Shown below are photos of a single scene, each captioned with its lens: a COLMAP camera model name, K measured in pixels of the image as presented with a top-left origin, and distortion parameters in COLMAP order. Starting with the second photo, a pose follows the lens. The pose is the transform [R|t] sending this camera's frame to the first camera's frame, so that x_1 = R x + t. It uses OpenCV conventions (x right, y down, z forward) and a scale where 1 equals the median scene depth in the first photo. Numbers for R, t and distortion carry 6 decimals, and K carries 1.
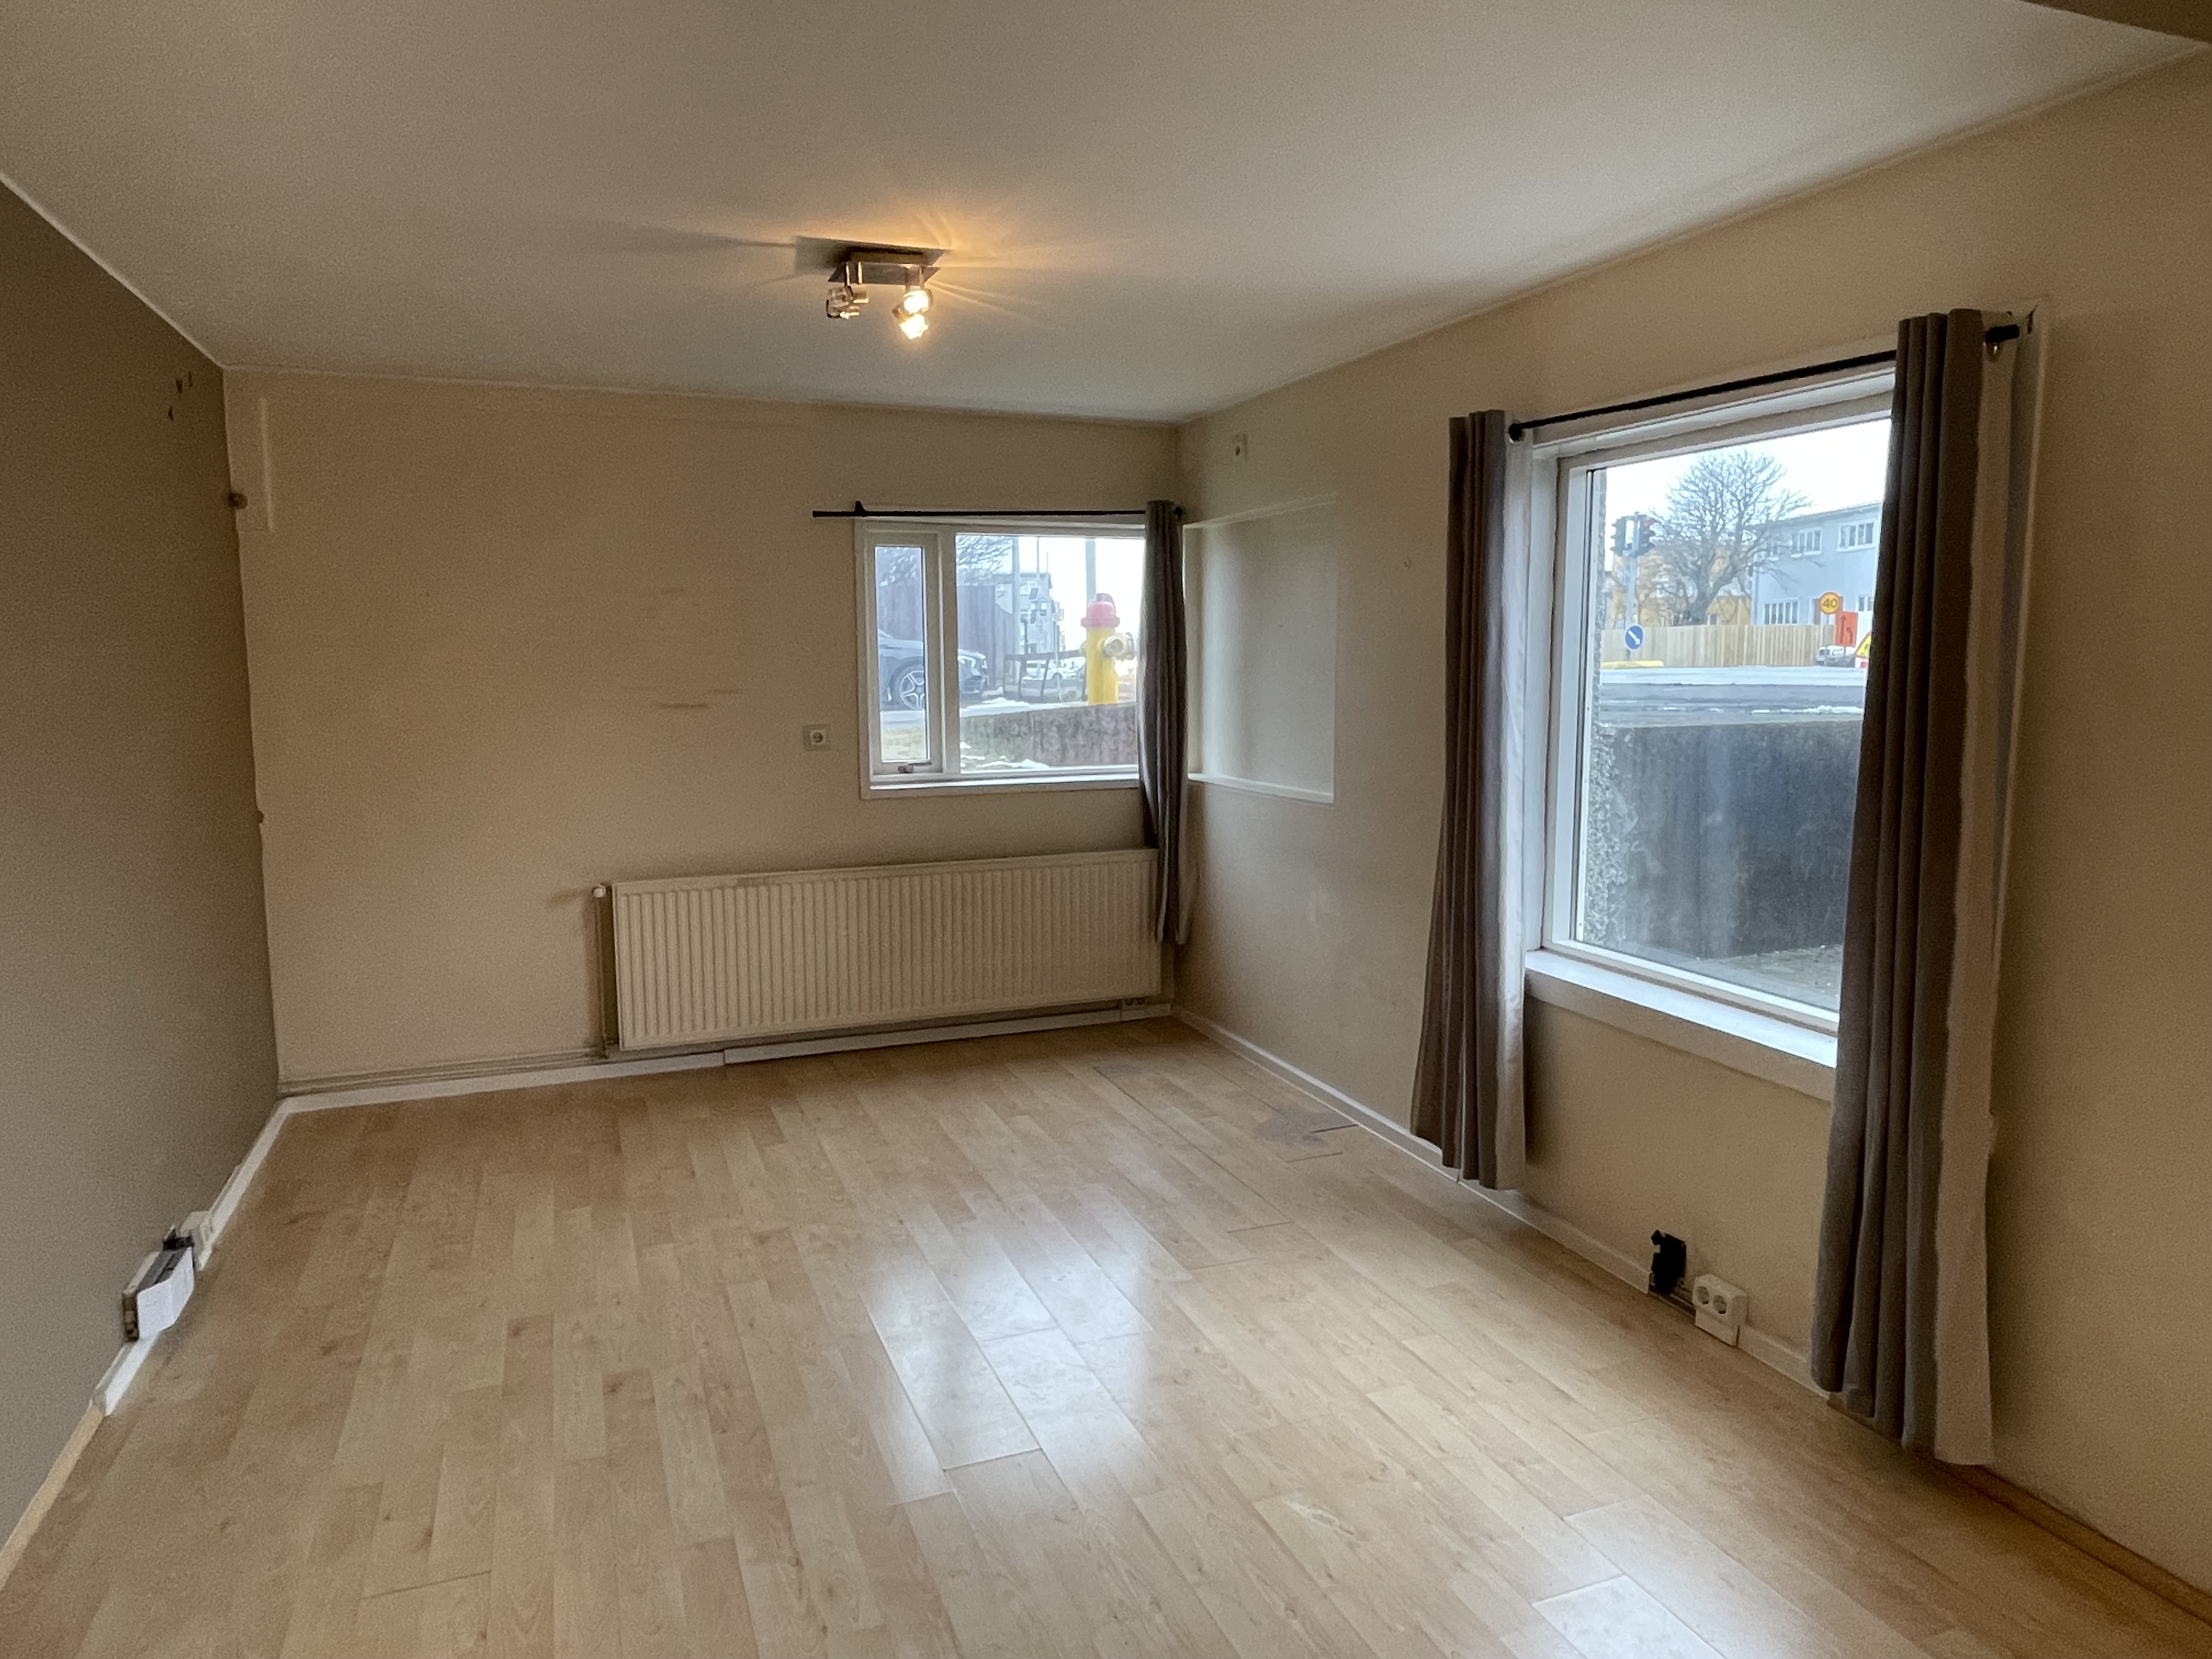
lens RADIAL K [[1379.4, 0, 1097.0], [0, 1379.4, 815.4], [0, 0, 1]] dist [0.033744, -0.051093]
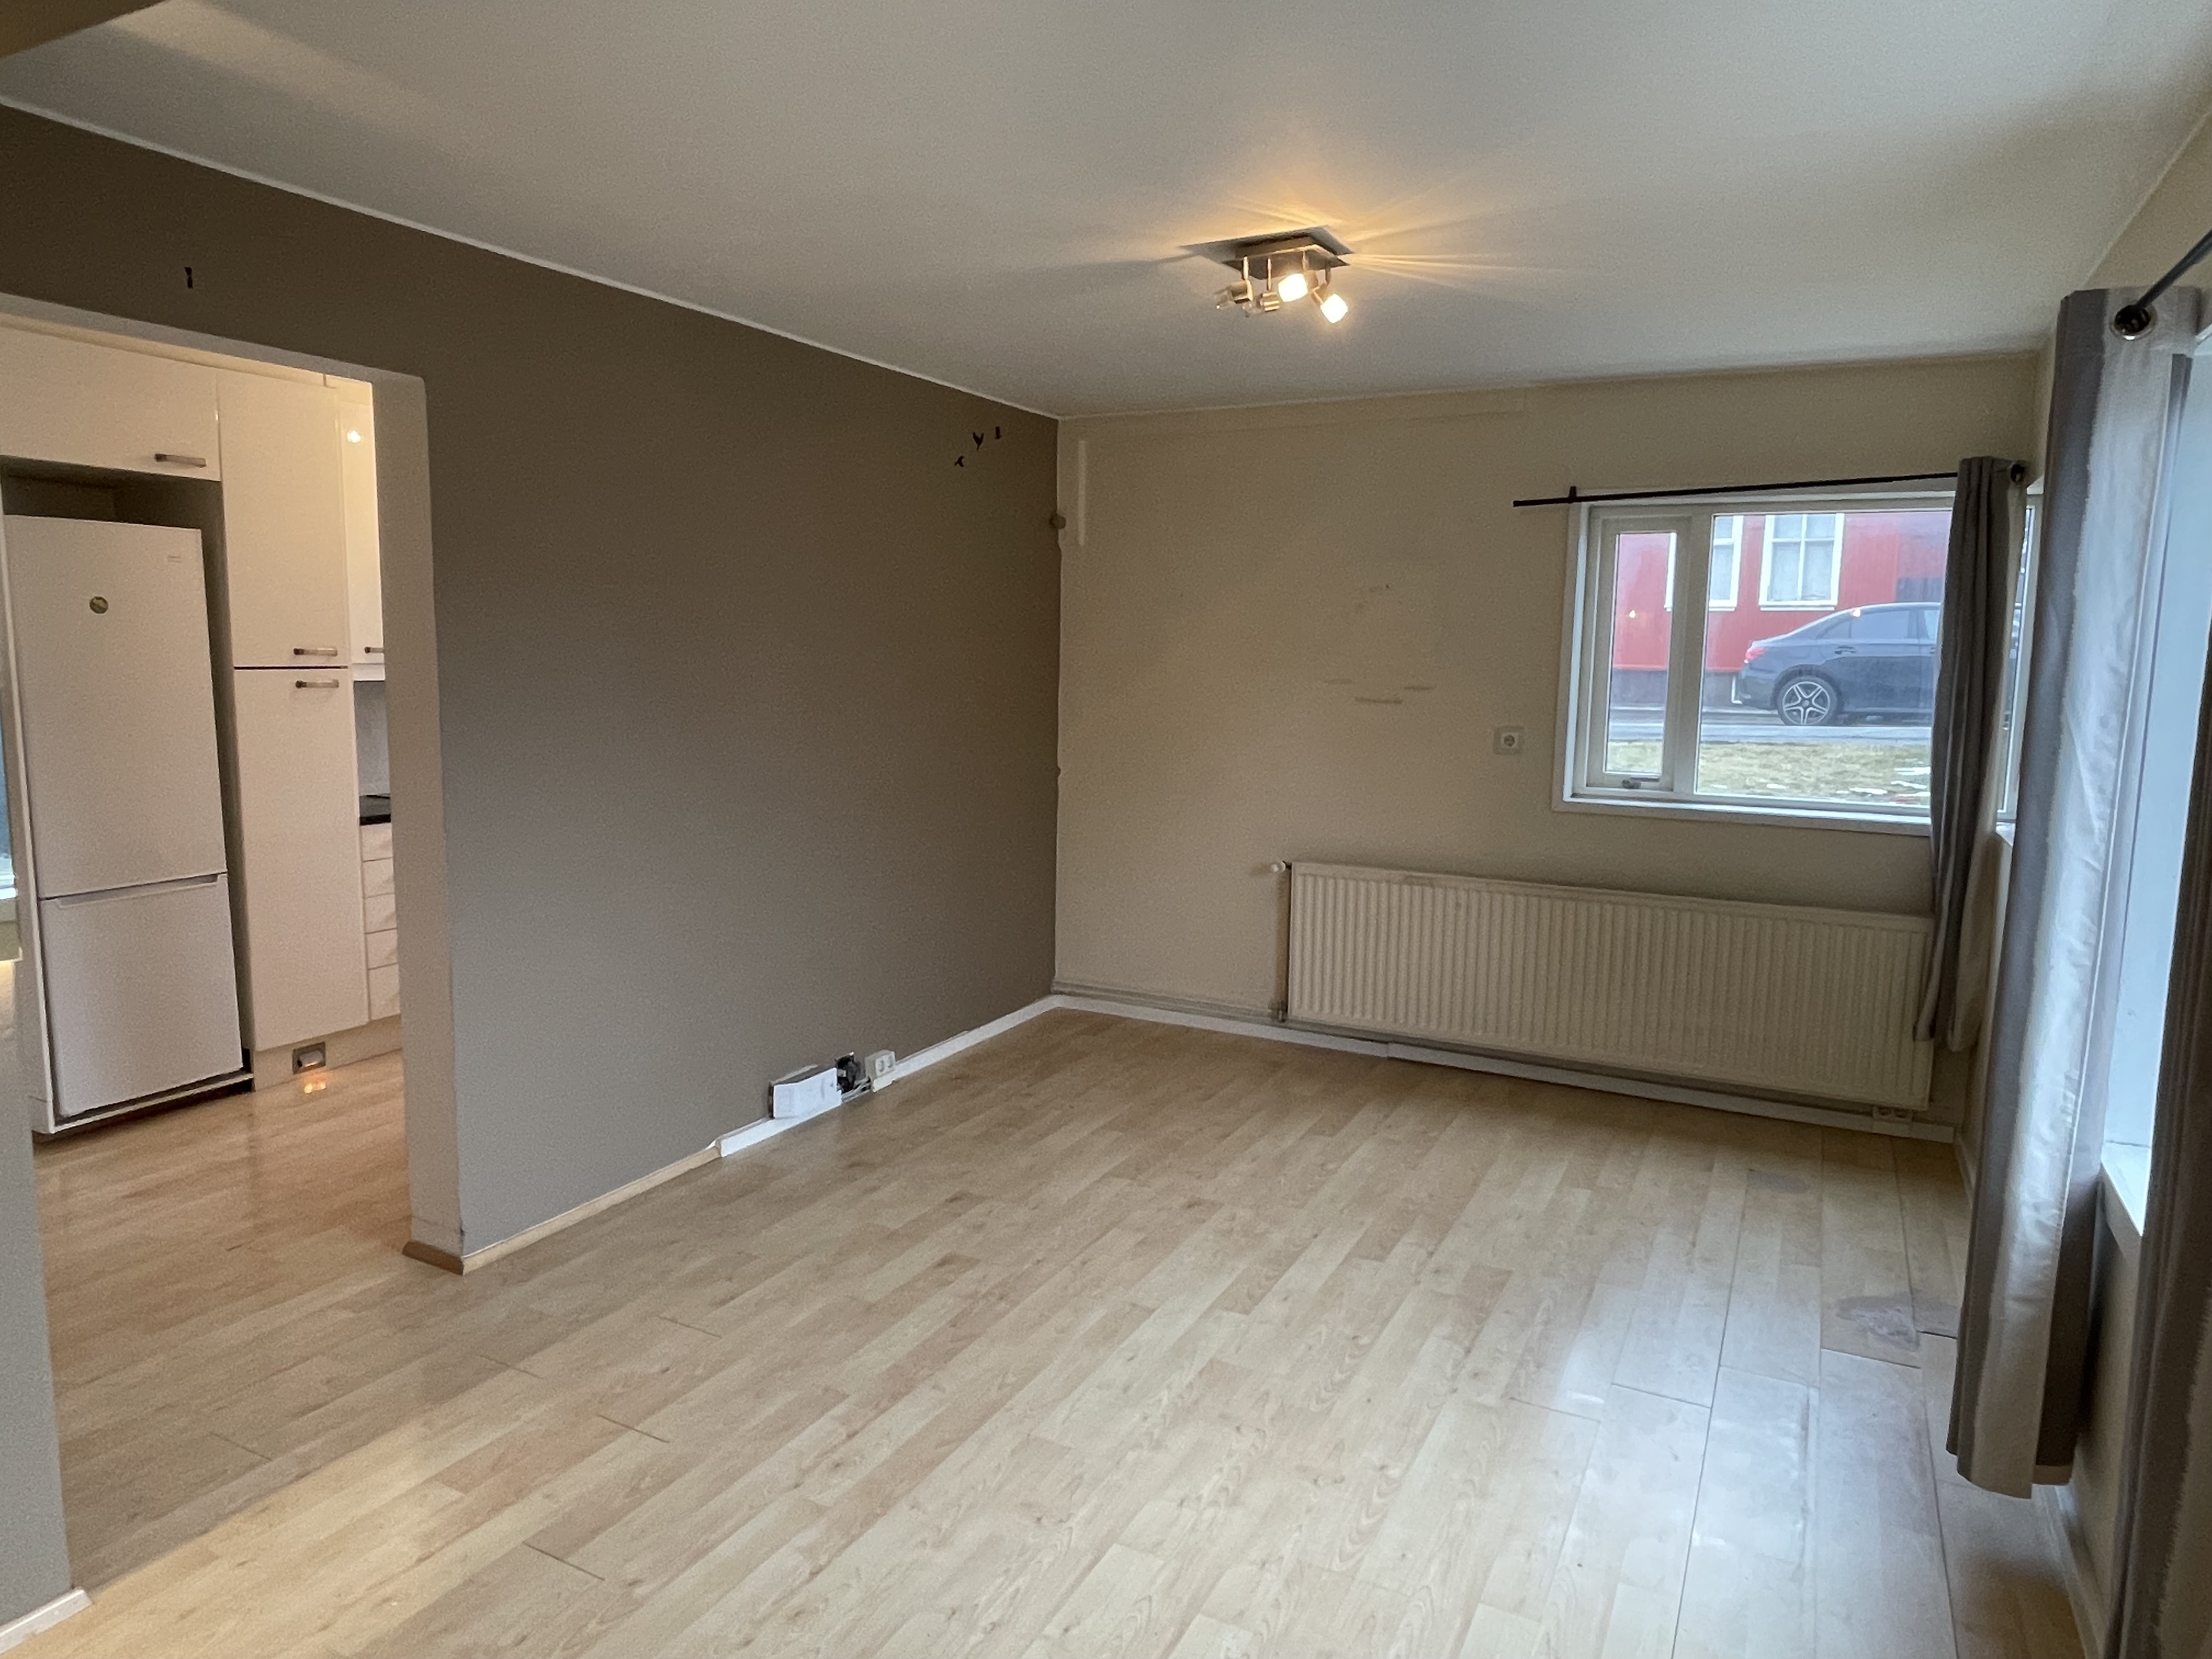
lens RADIAL K [[1379.4, 0, 1097.0], [0, 1379.4, 815.4], [0, 0, 1]] dist [0.033744, -0.051093]
pose [[0.658217, 0.108521, -0.744966, 0.351921], [-0.106573, 0.993022, 0.050493, -0.025230], [0.745247, 0.046157, 0.665189, 0.176960]]
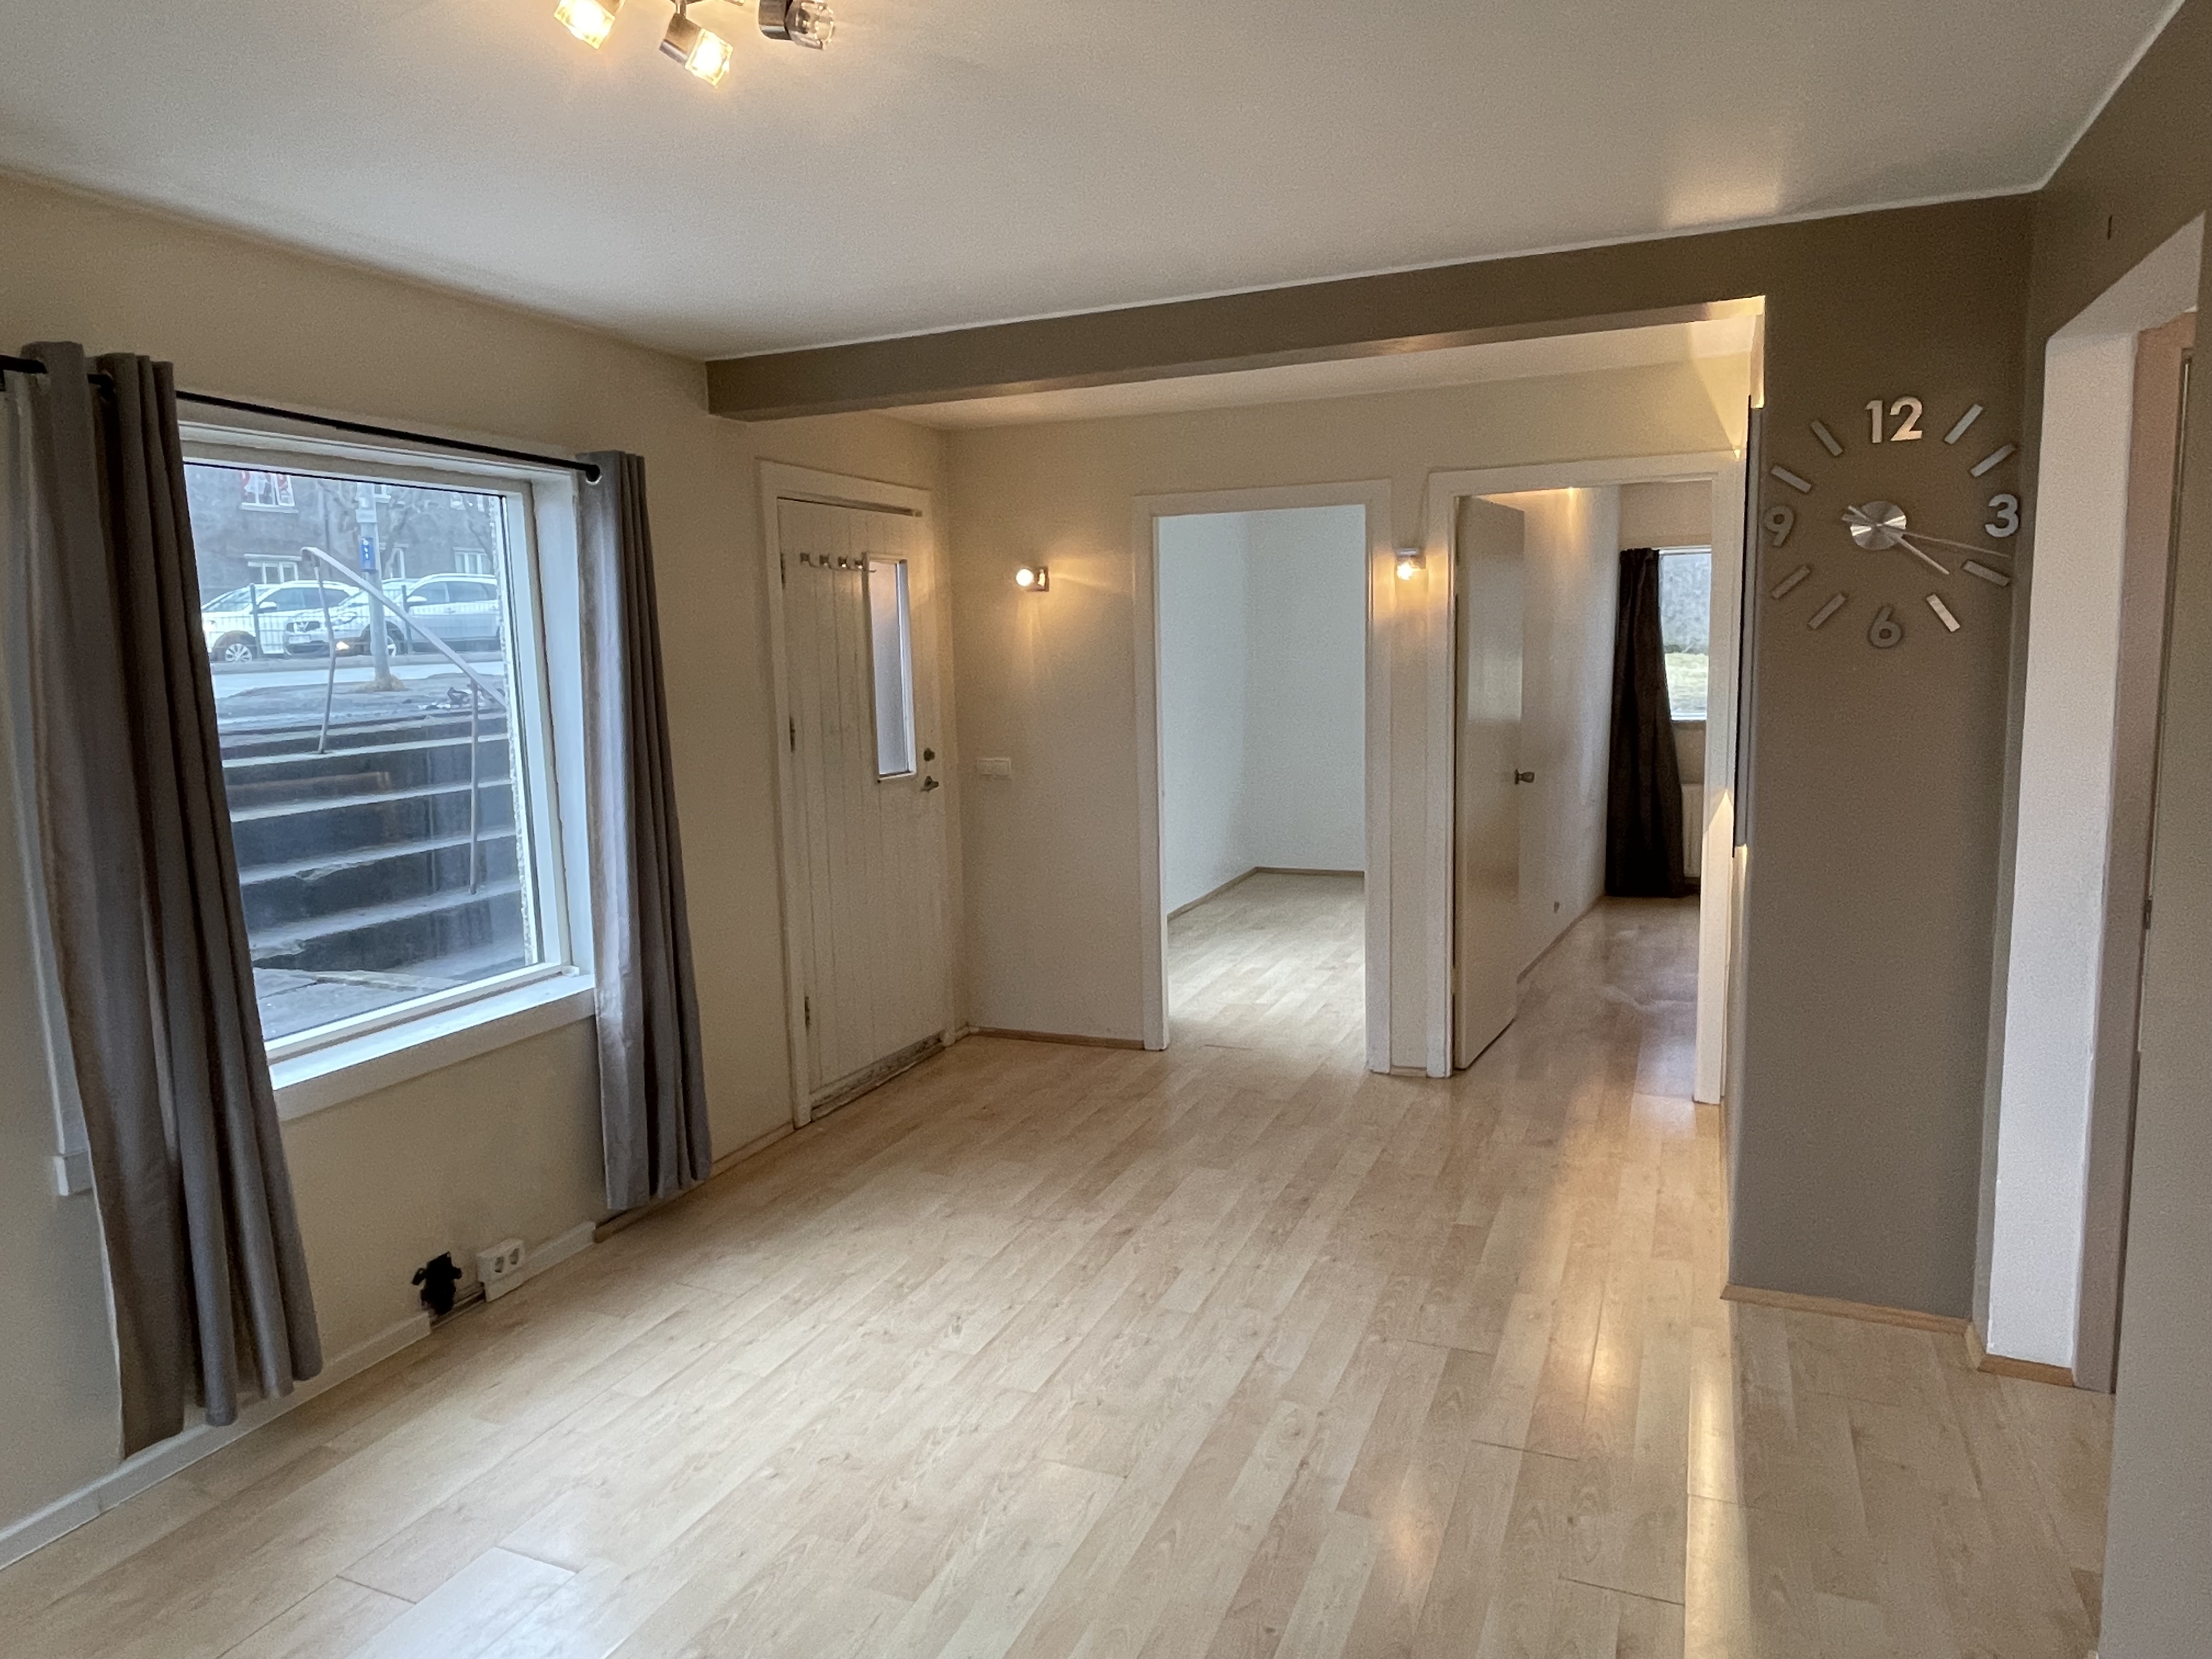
lens RADIAL K [[1379.4, 0, 1097.0], [0, 1379.4, 815.4], [0, 0, 1]] dist [0.033744, -0.051093]
pose [[-0.707429, -0.065972, 0.703699, -0.420435], [0.111630, 0.972708, 0.203413, -0.111371], [-0.697913, 0.222454, -0.680758, 0.866730]]
